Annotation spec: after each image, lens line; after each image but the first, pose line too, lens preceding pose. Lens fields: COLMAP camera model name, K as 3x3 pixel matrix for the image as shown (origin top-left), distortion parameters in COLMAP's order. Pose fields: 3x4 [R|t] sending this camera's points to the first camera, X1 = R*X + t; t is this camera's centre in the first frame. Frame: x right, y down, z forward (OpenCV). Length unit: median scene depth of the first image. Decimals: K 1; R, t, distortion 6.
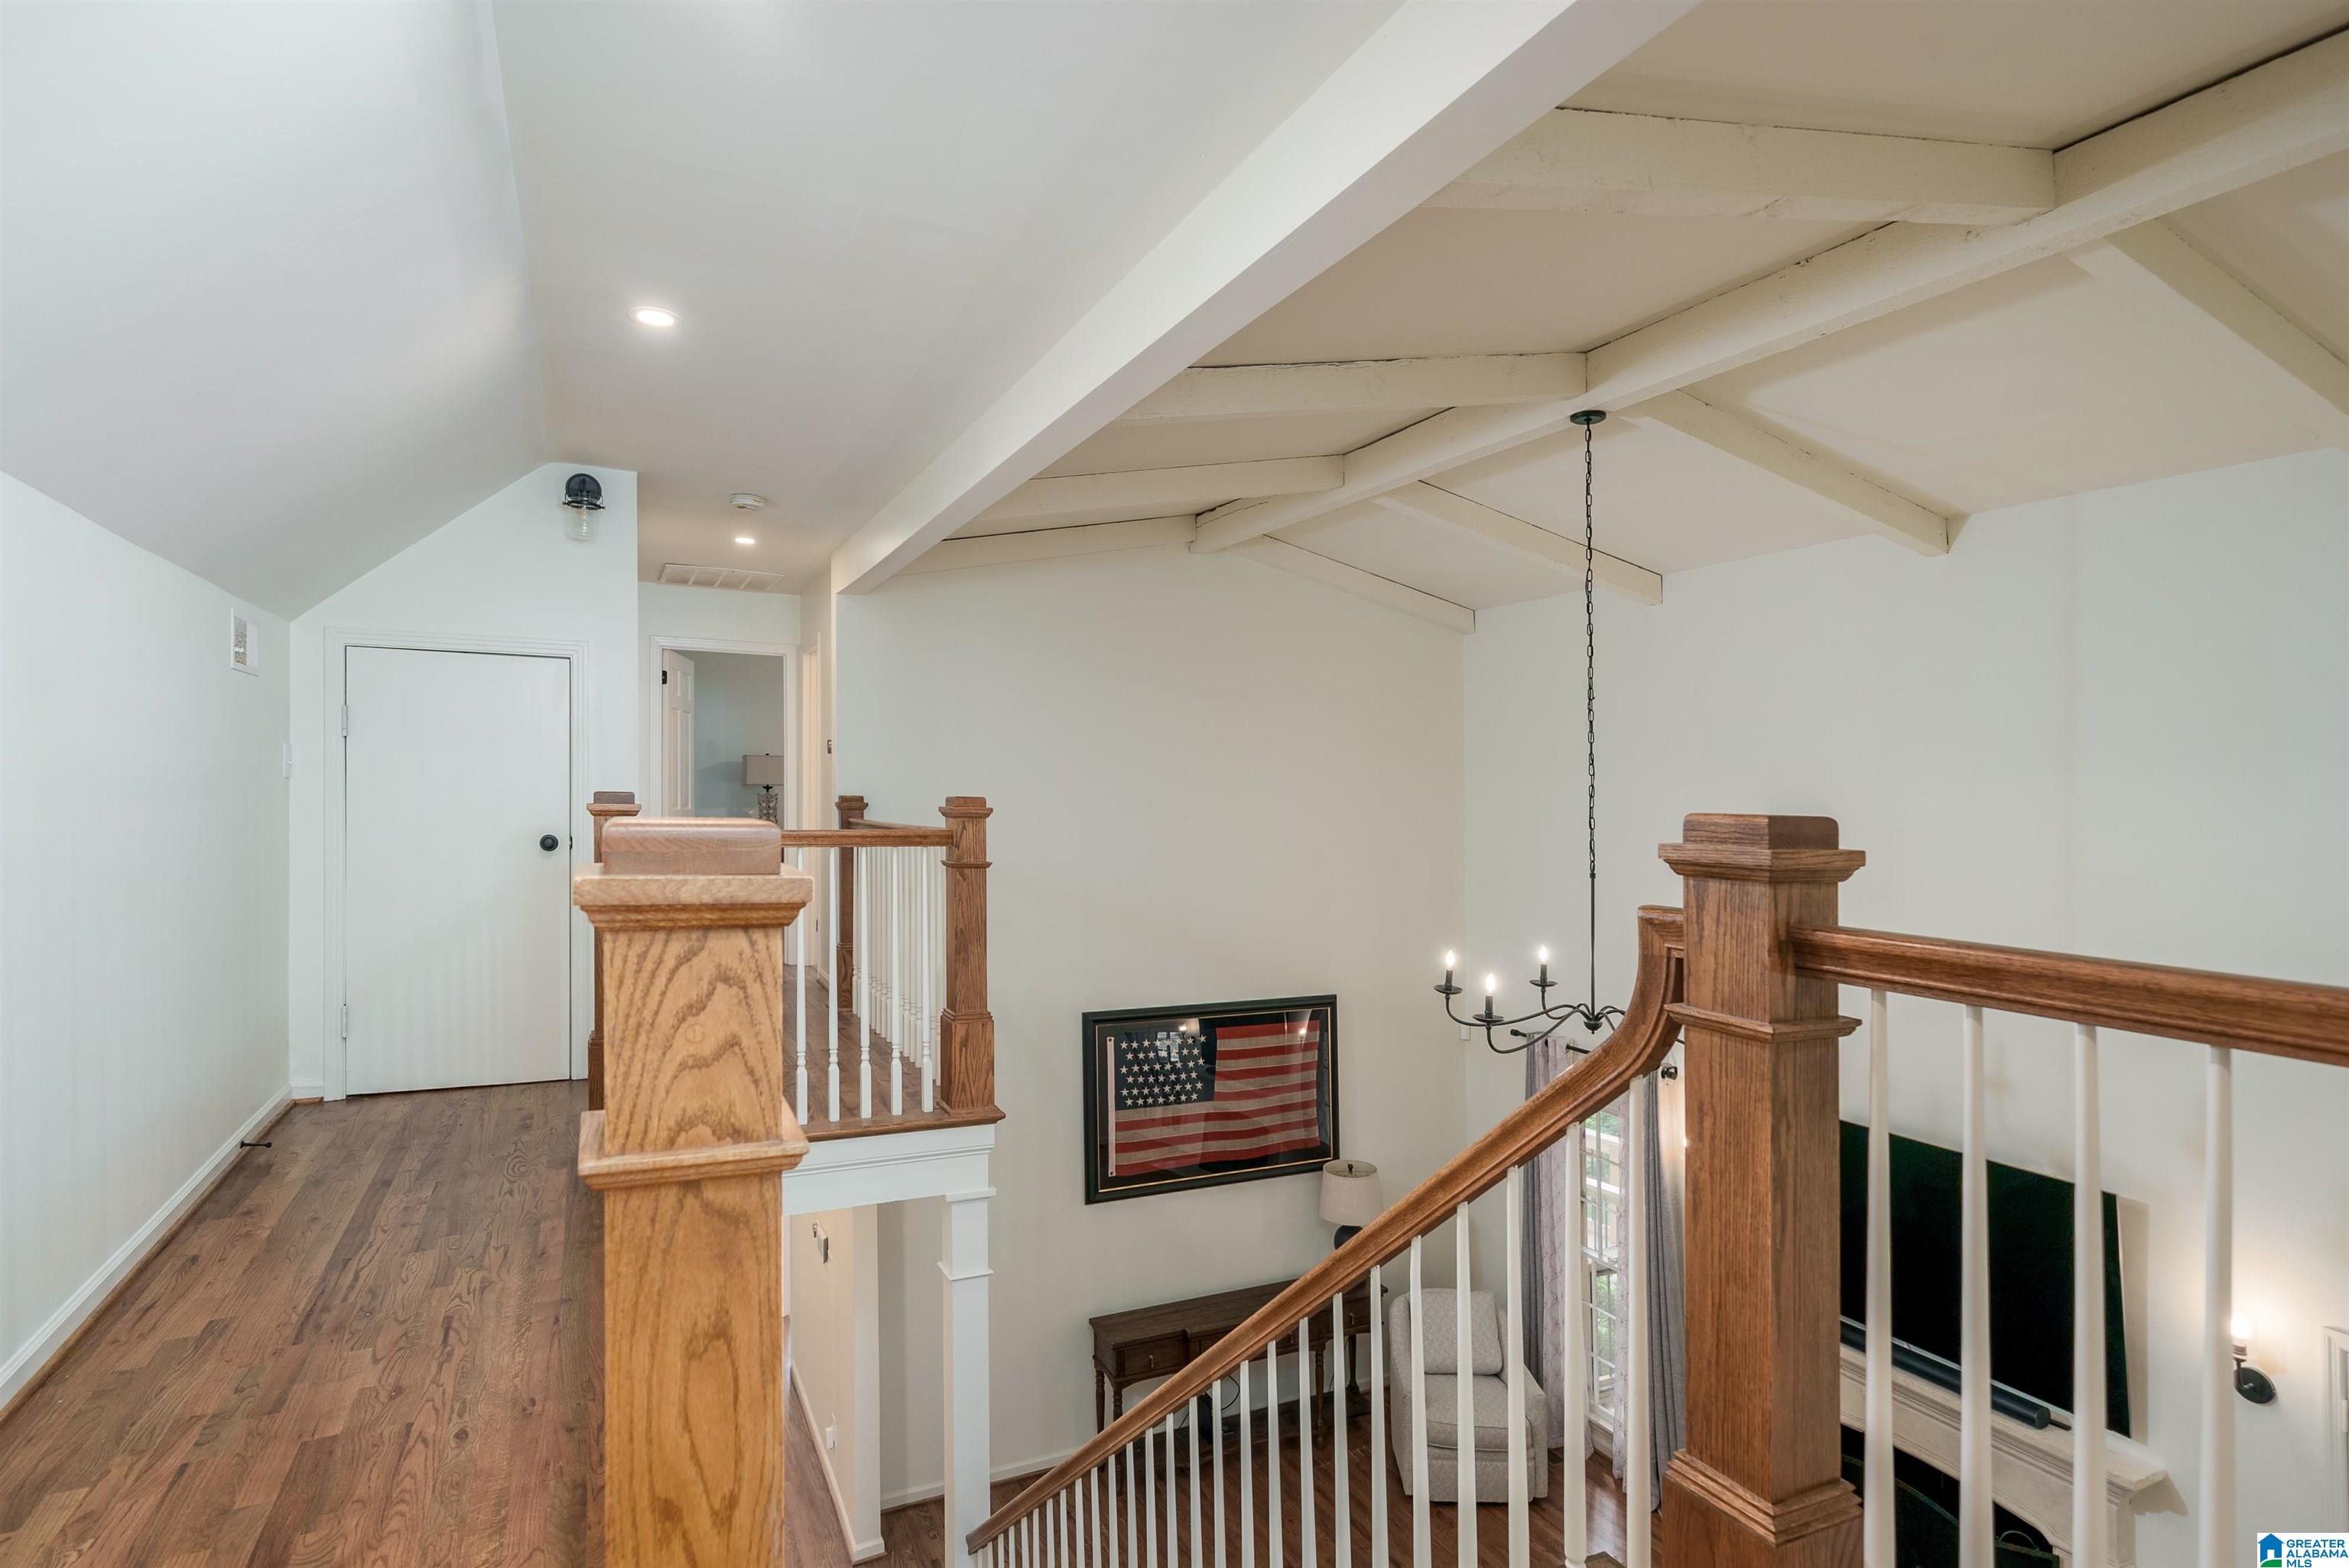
lens RADIAL K [[1158.9, 0, 1153.7], [0, 1158.9, 810.5], [0, 0, 1]] dist [0.001019, 0.001794]
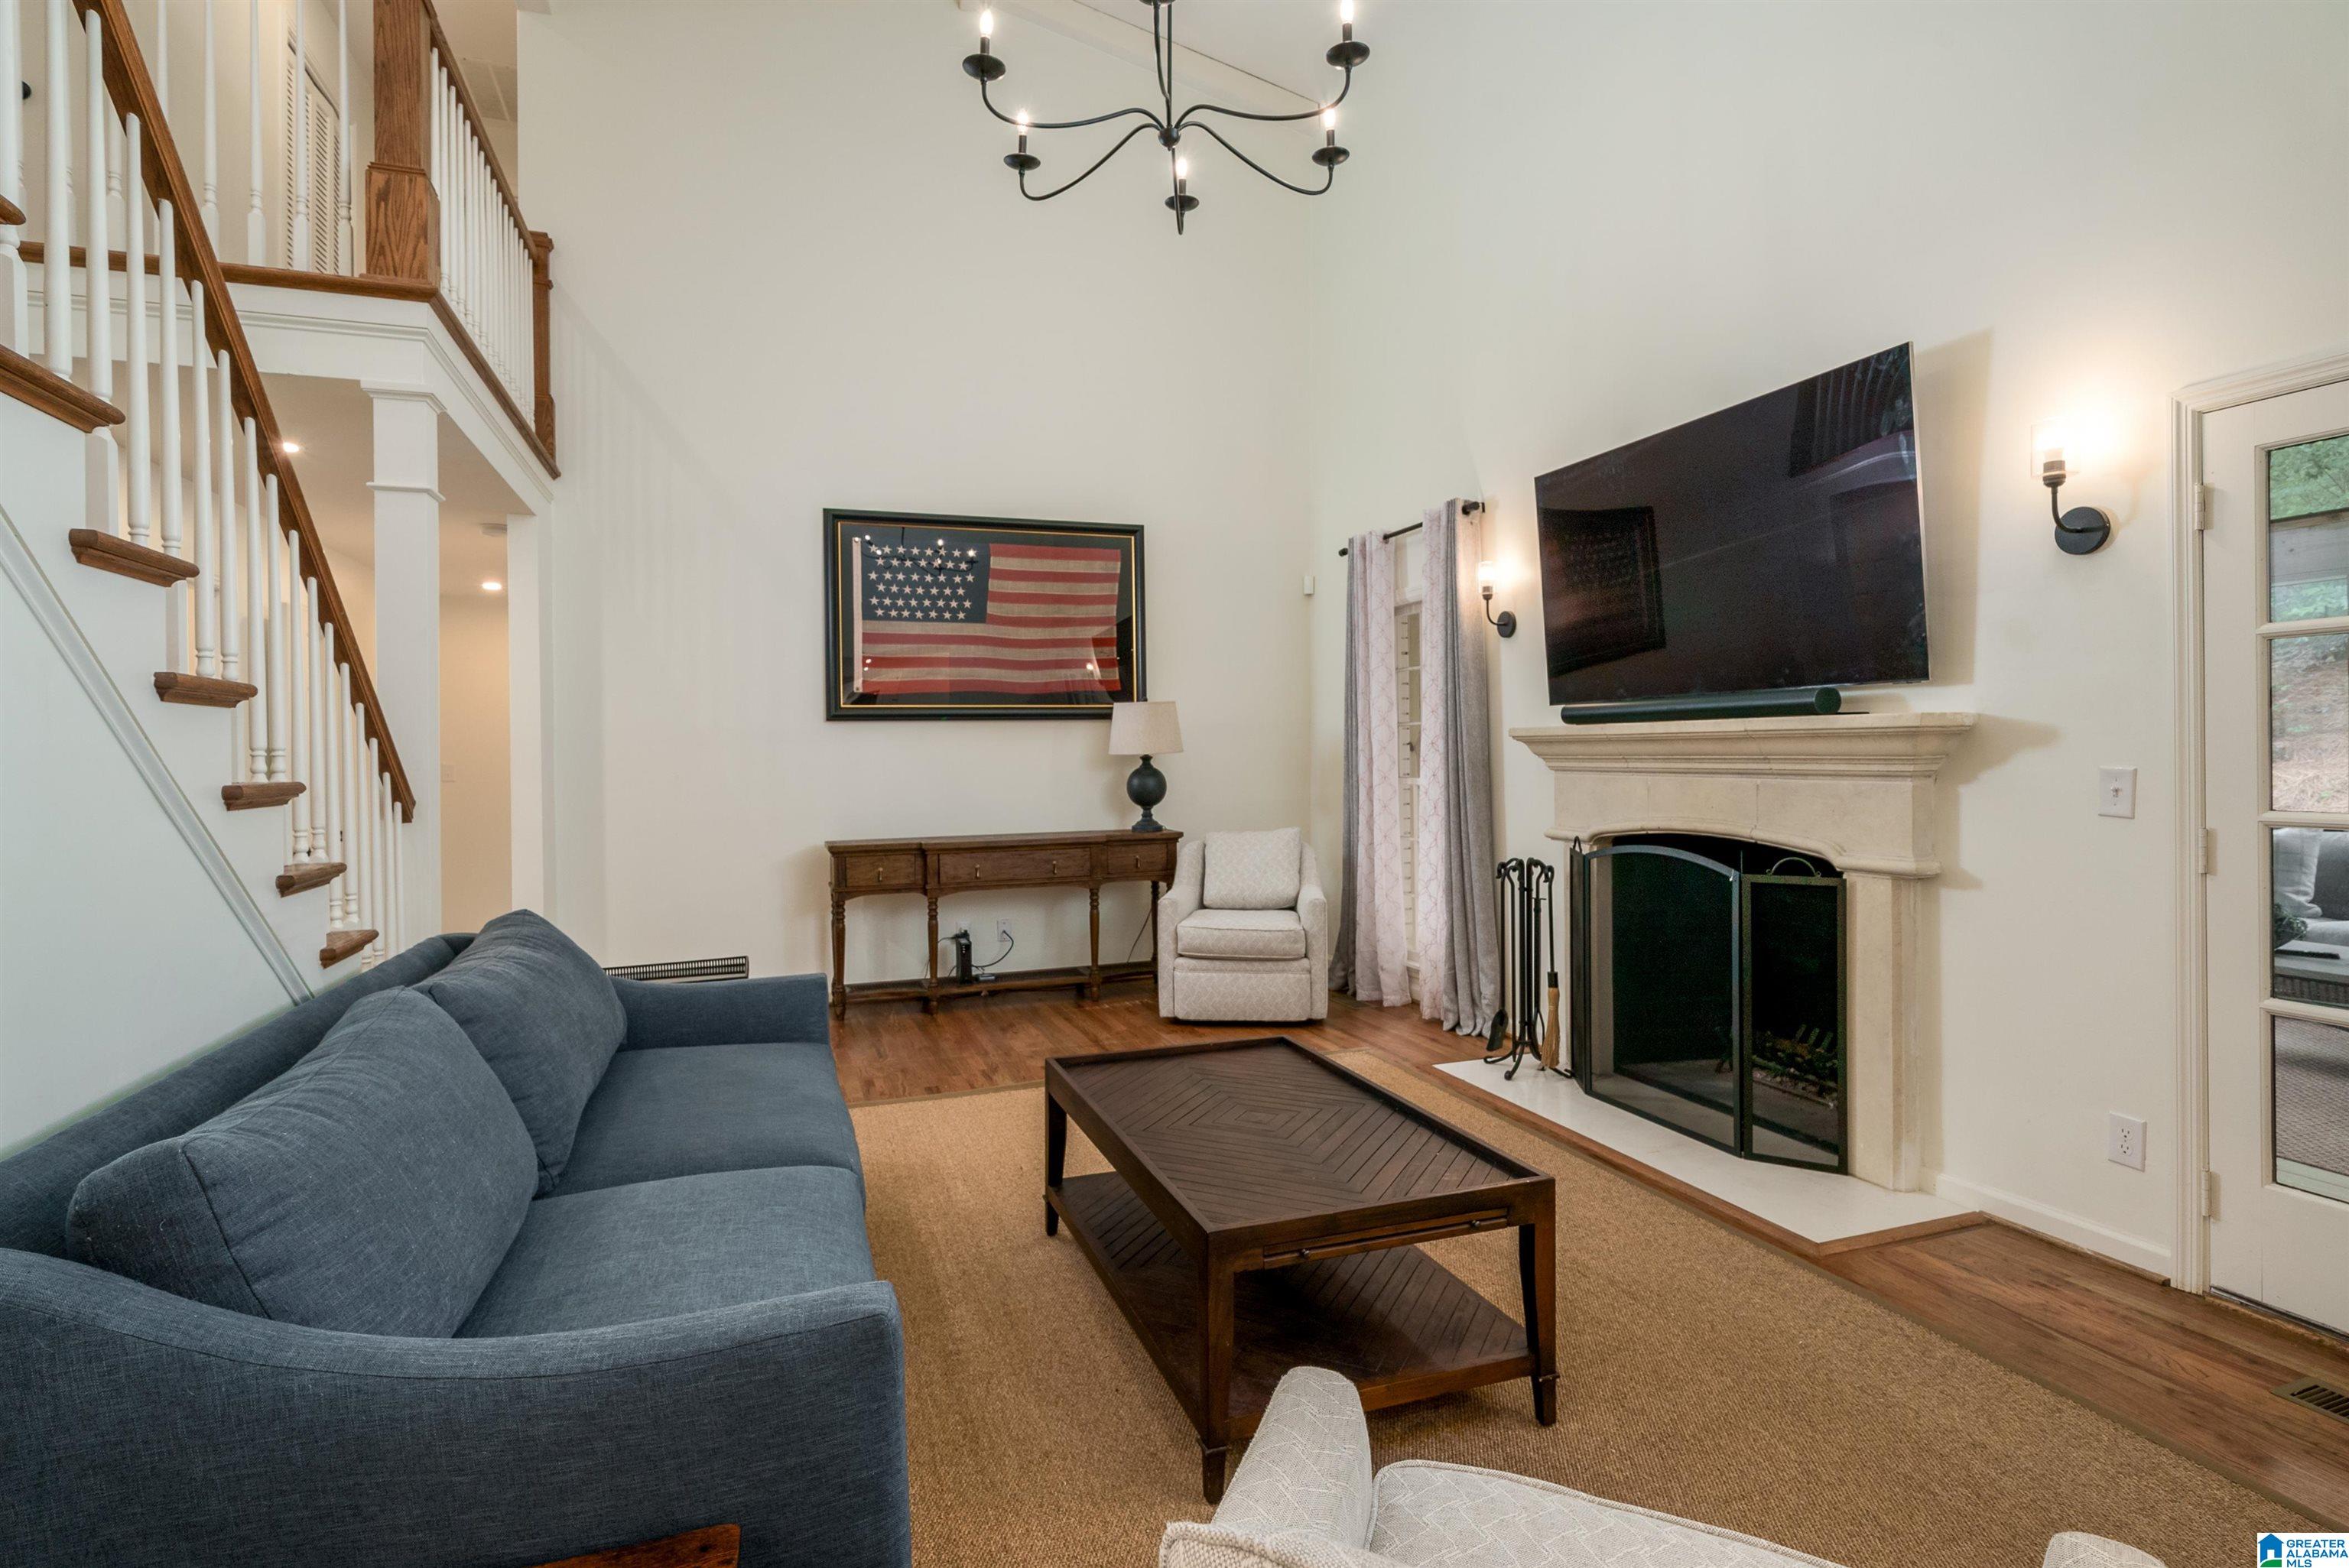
lens RADIAL K [[1158.9, 0, 1152.2], [0, 1158.9, 791.6], [0, 0, 1]] dist [0.001019, 0.001794]
pose [[0.995960, -0.006614, -0.089552, 0.263789], [0.010678, 0.998931, 0.044983, 0.350269], [0.089159, -0.045757, 0.994966, 0.132189]]
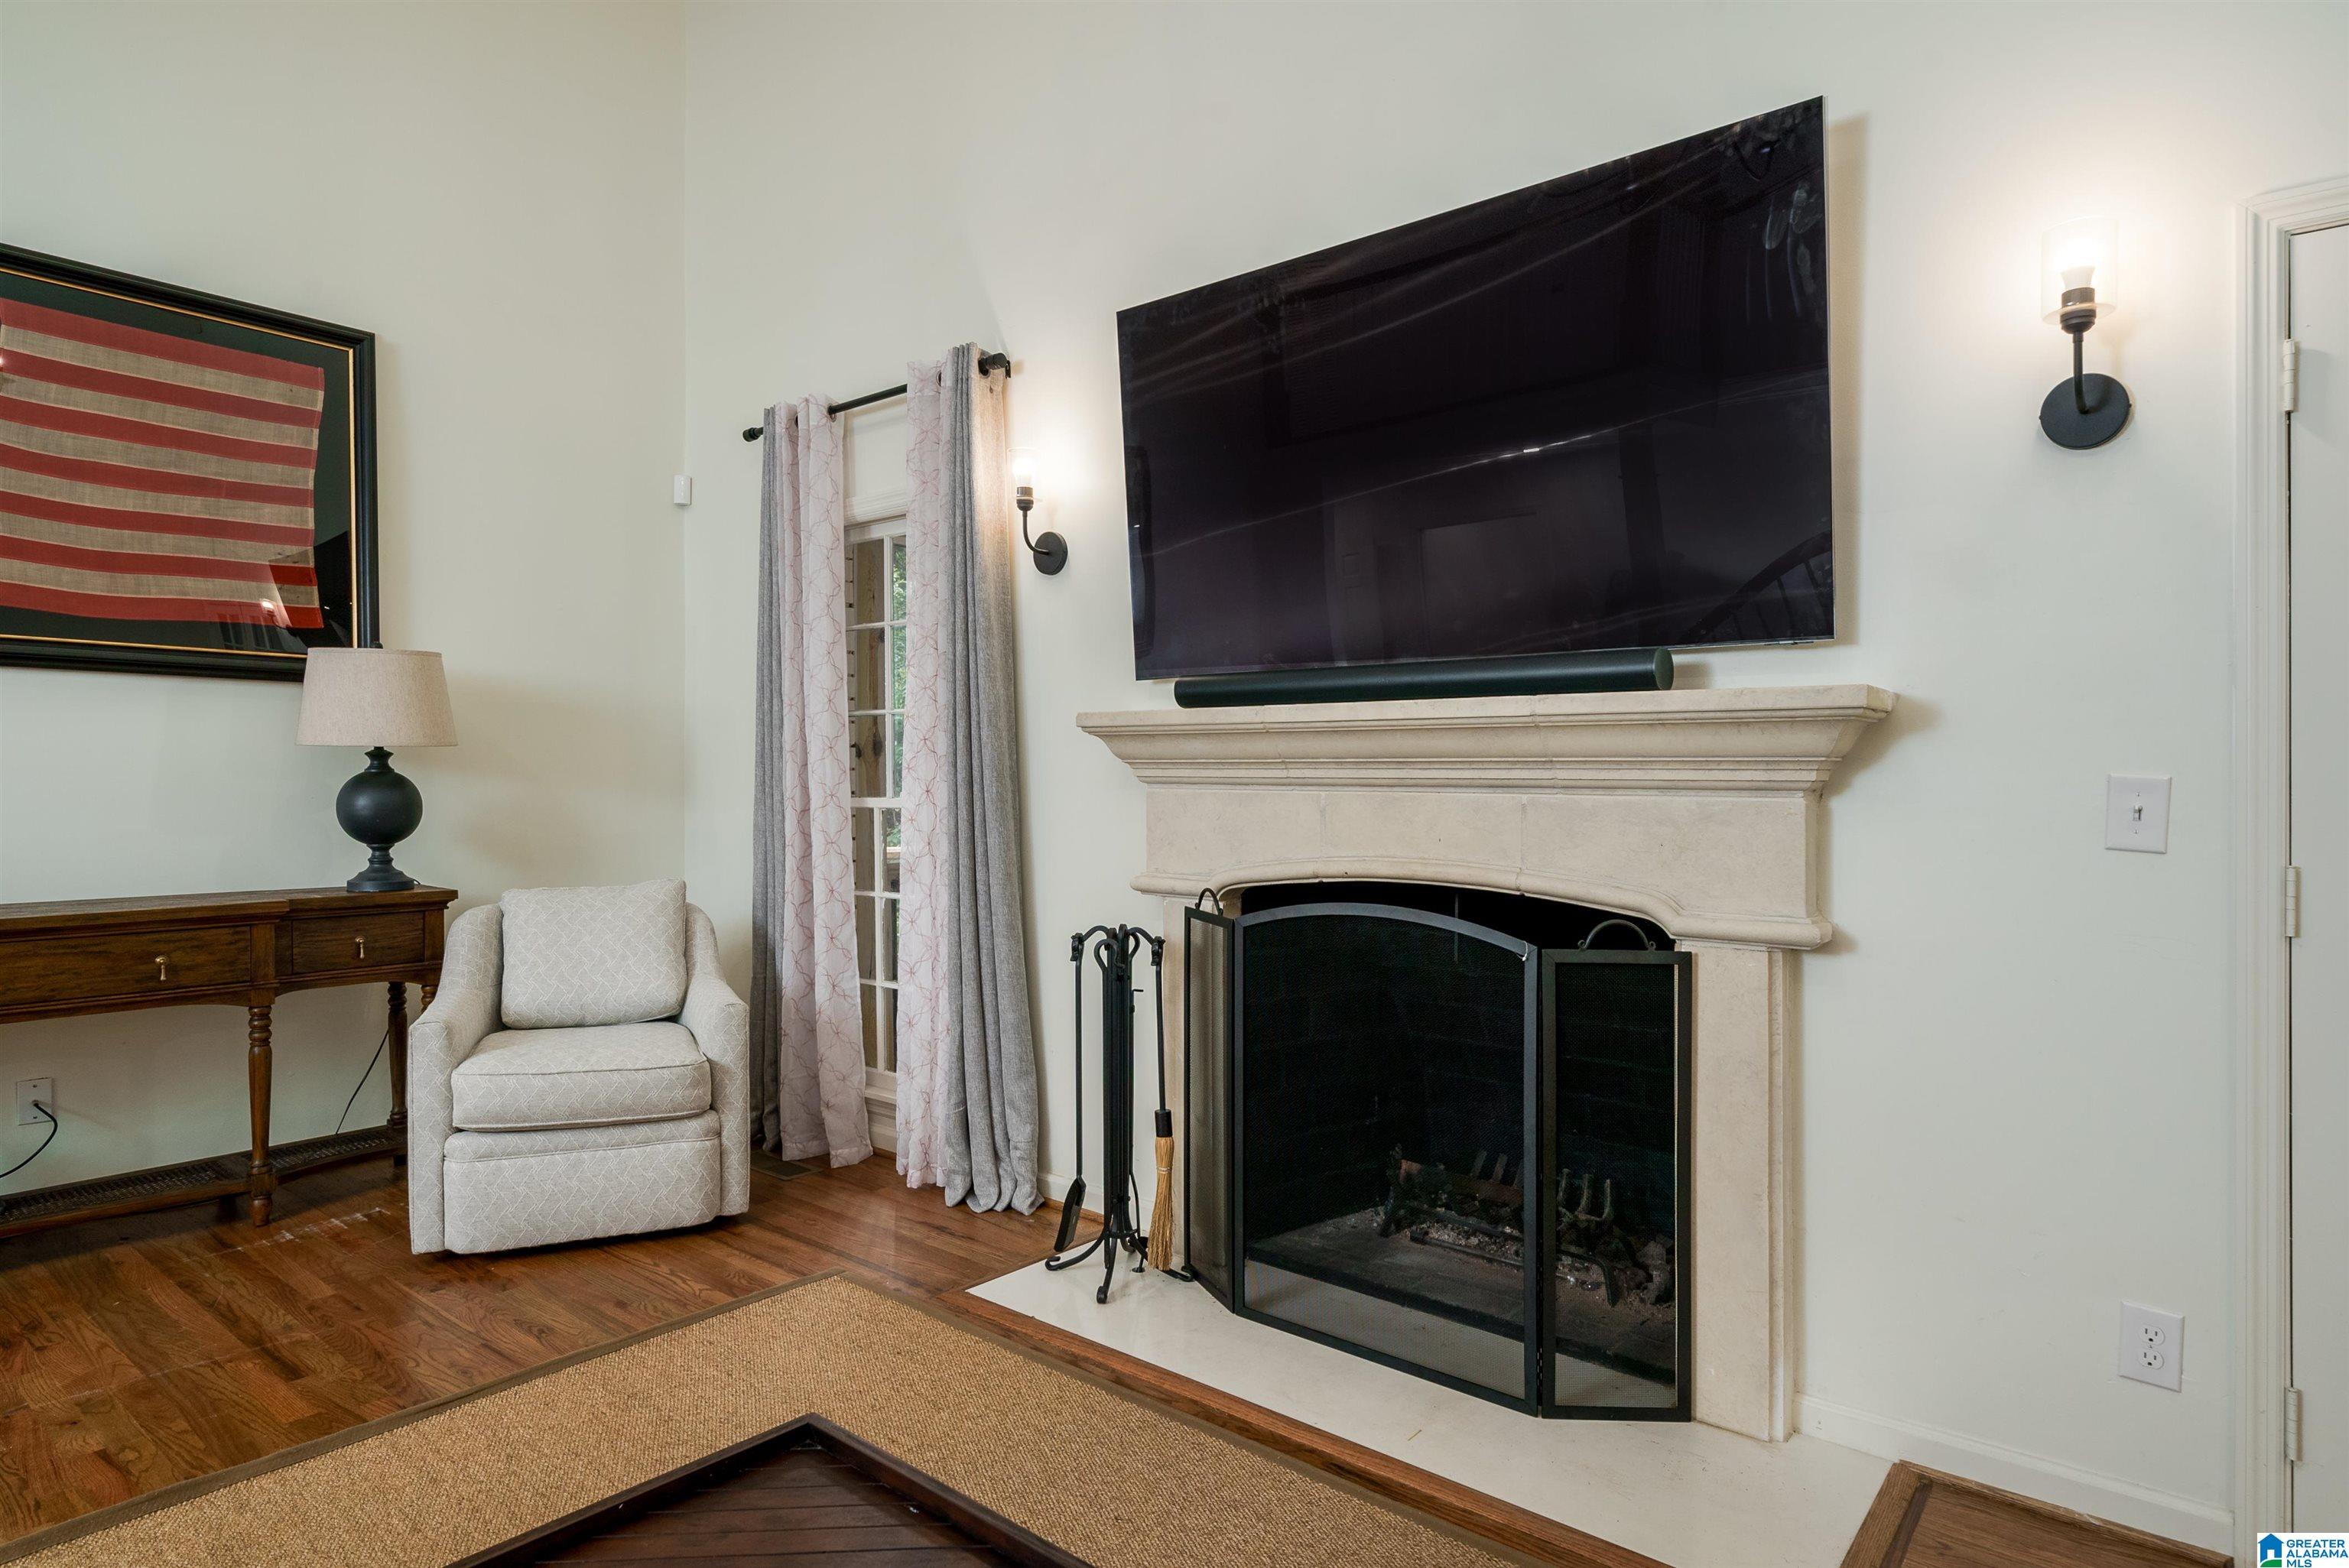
lens RADIAL K [[1286.2, 0, 1156.4], [0, 1286.2, 804.9], [0, 0, 1]] dist [0.001732, 0.002410]
pose [[0.896752, -0.002382, 0.442527, 0.231048], [-0.012789, 0.999428, 0.031294, 0.364460], [-0.442349, -0.033723, 0.896209, 0.406480]]
